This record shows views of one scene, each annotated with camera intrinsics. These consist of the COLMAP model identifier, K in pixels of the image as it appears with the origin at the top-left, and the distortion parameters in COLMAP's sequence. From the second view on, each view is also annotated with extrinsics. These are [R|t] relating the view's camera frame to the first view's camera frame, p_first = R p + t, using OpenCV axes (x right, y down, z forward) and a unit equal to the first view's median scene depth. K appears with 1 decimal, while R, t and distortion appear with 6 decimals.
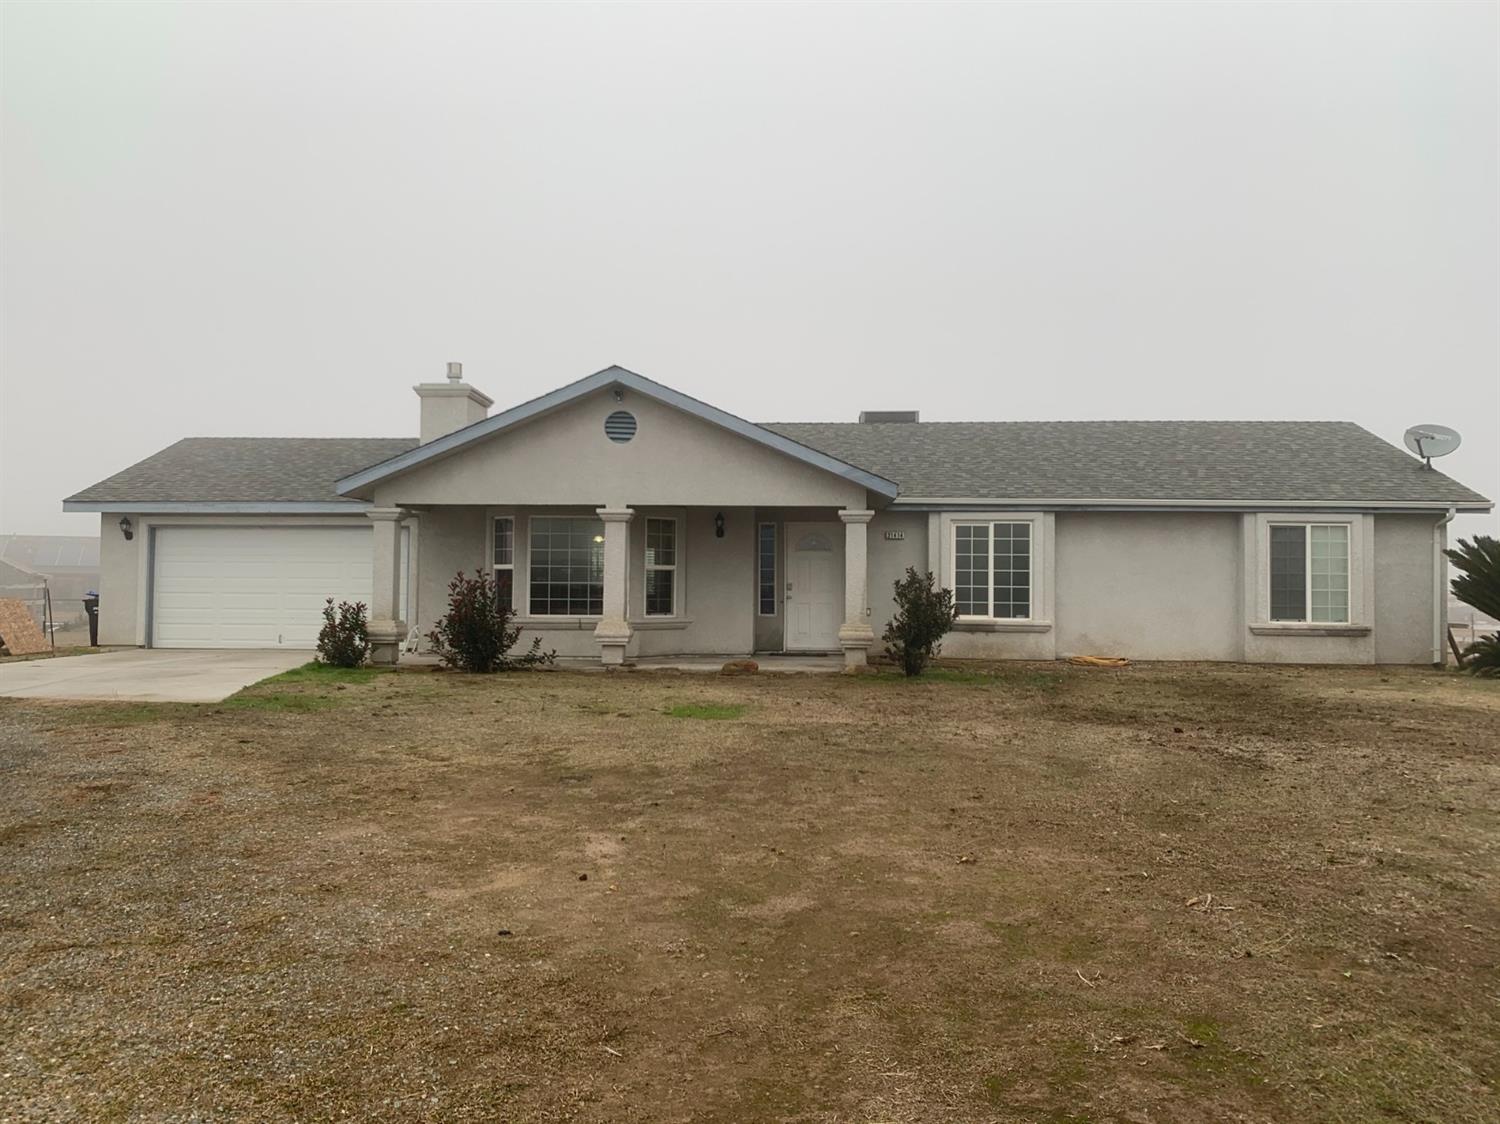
lens RADIAL K [[1130.7, 0, 752.1], [0, 1130.7, 567.8], [0, 0, 1]] dist [0.051310, -0.046888]
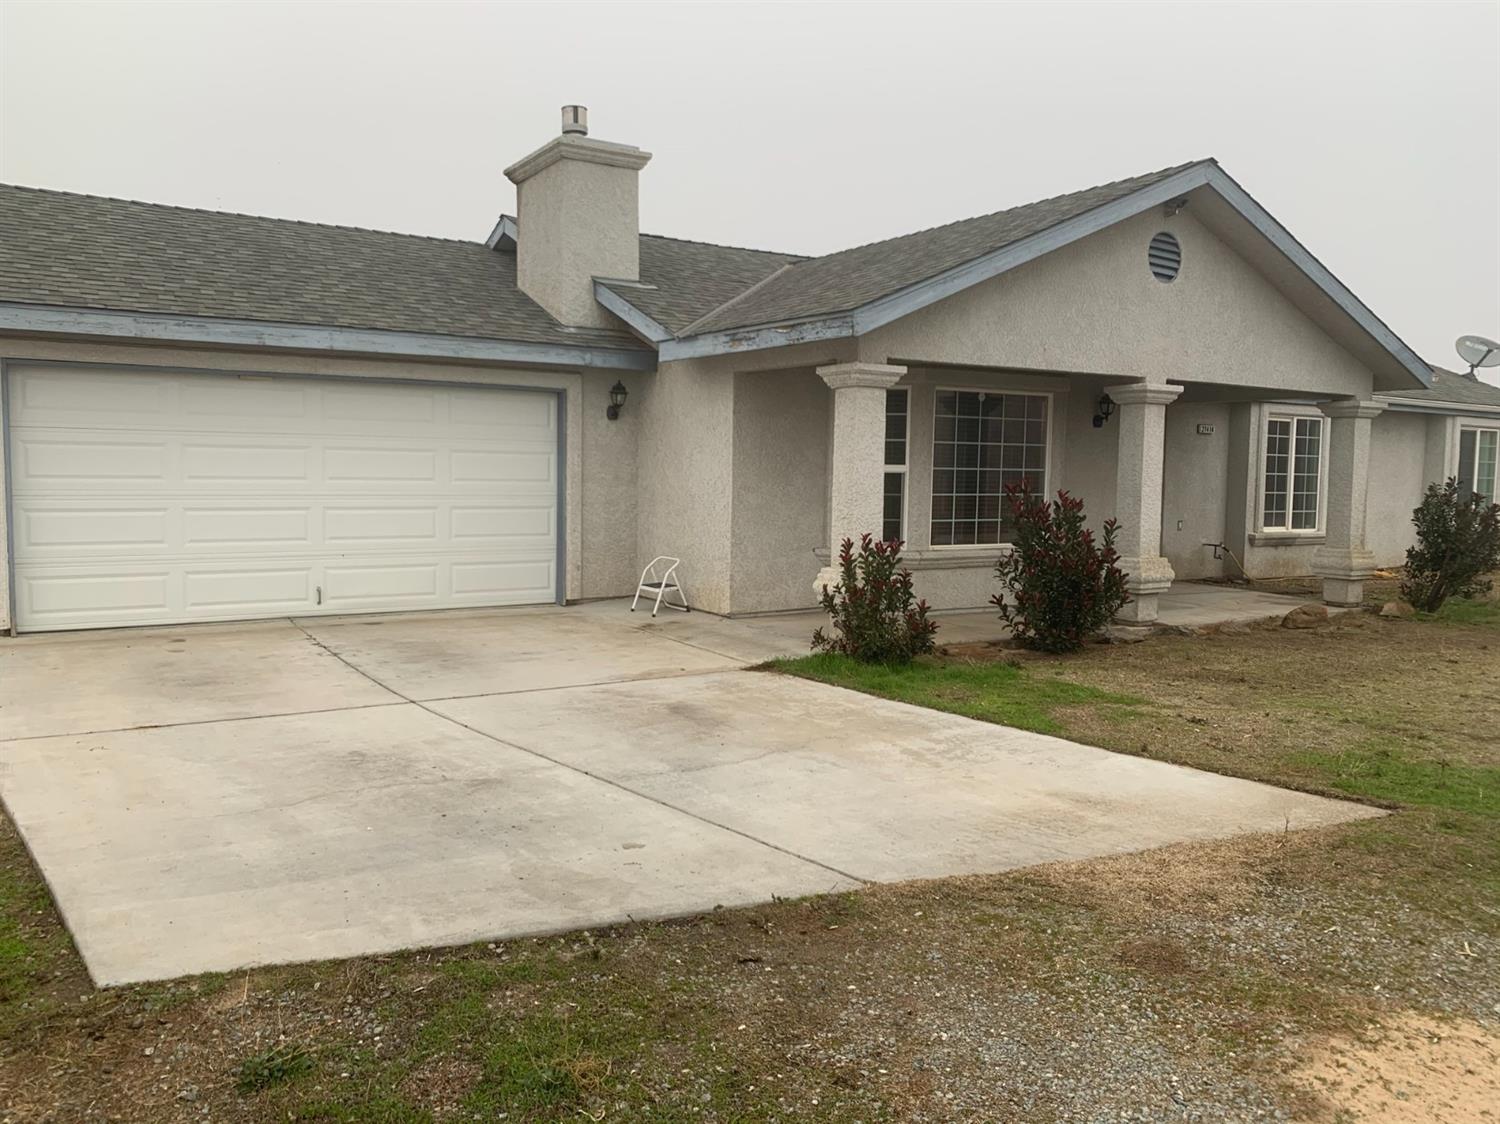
lens RADIAL K [[1130.7, 0, 745.8], [0, 1130.7, 551.6], [0, 0, 1]] dist [0.051310, -0.046888]
pose [[0.820590, -0.037099, 0.570311, -0.621585], [-0.020853, 0.995283, 0.094749, -0.012314], [-0.571136, -0.089643, 0.815946, 0.530451]]
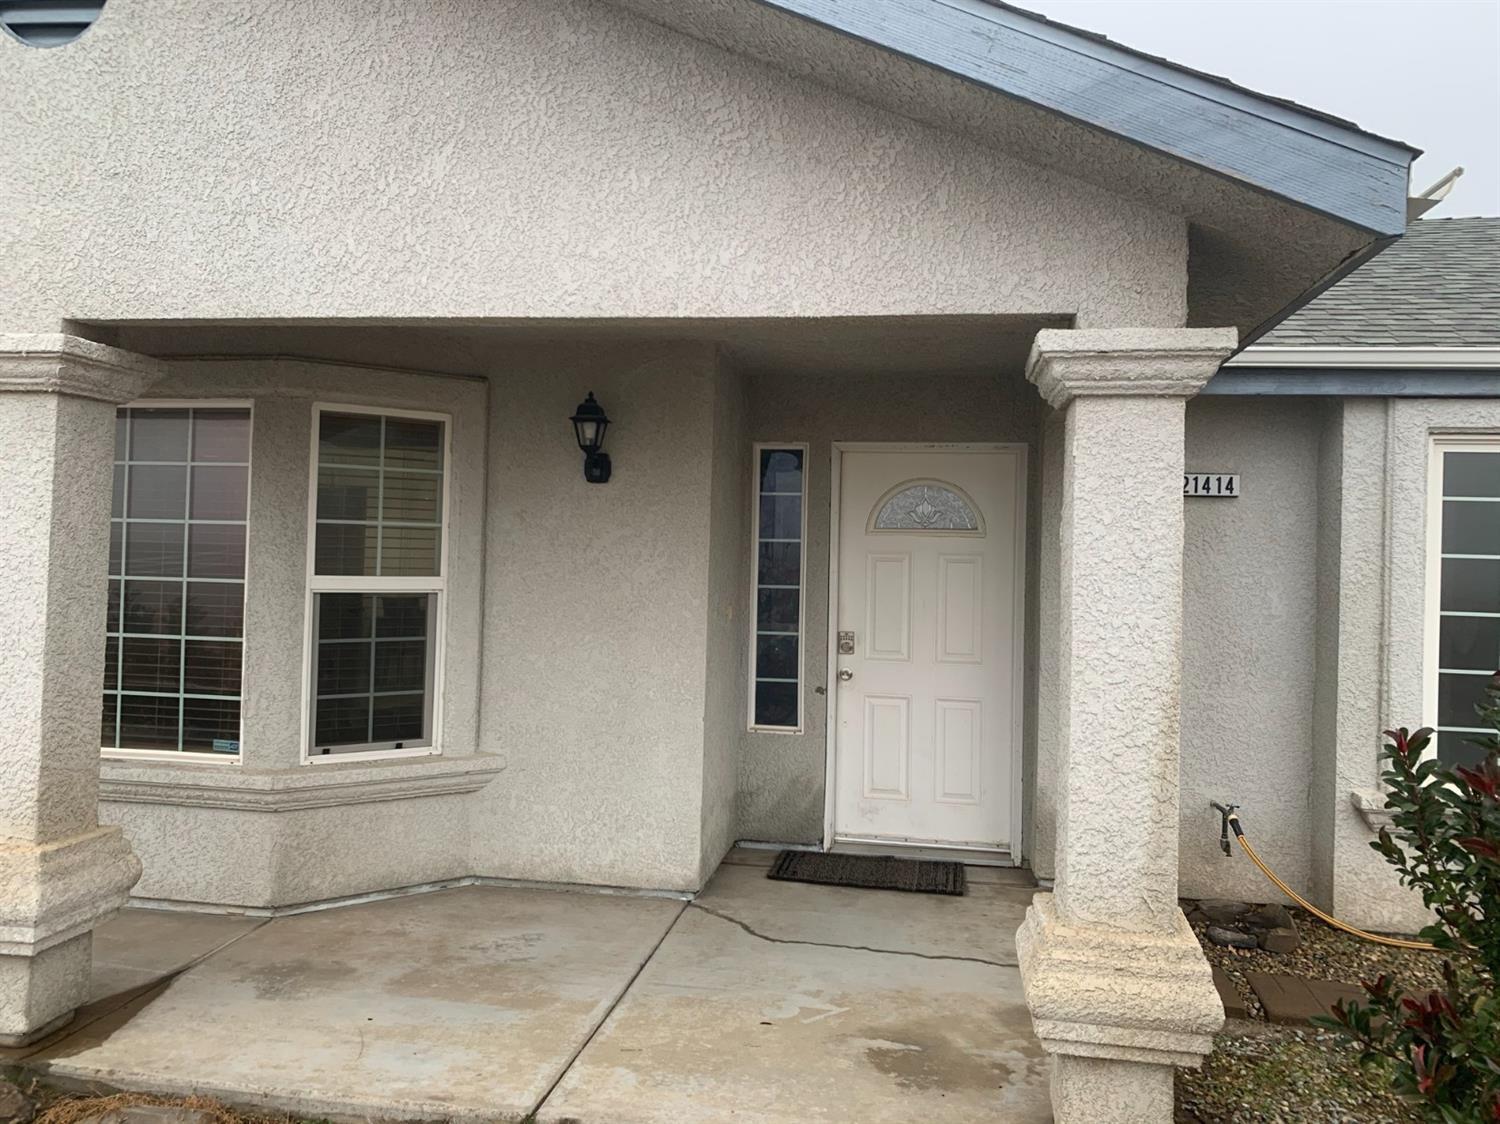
lens RADIAL K [[1130.7, 0, 758.9], [0, 1130.7, 529.1], [0, 0, 1]] dist [0.051310, -0.046888]
pose [[0.993801, 0.014940, -0.110170, 0.045655], [-0.015927, 0.999840, -0.008089, -0.013282], [0.110031, 0.009794, 0.993880, 0.710643]]
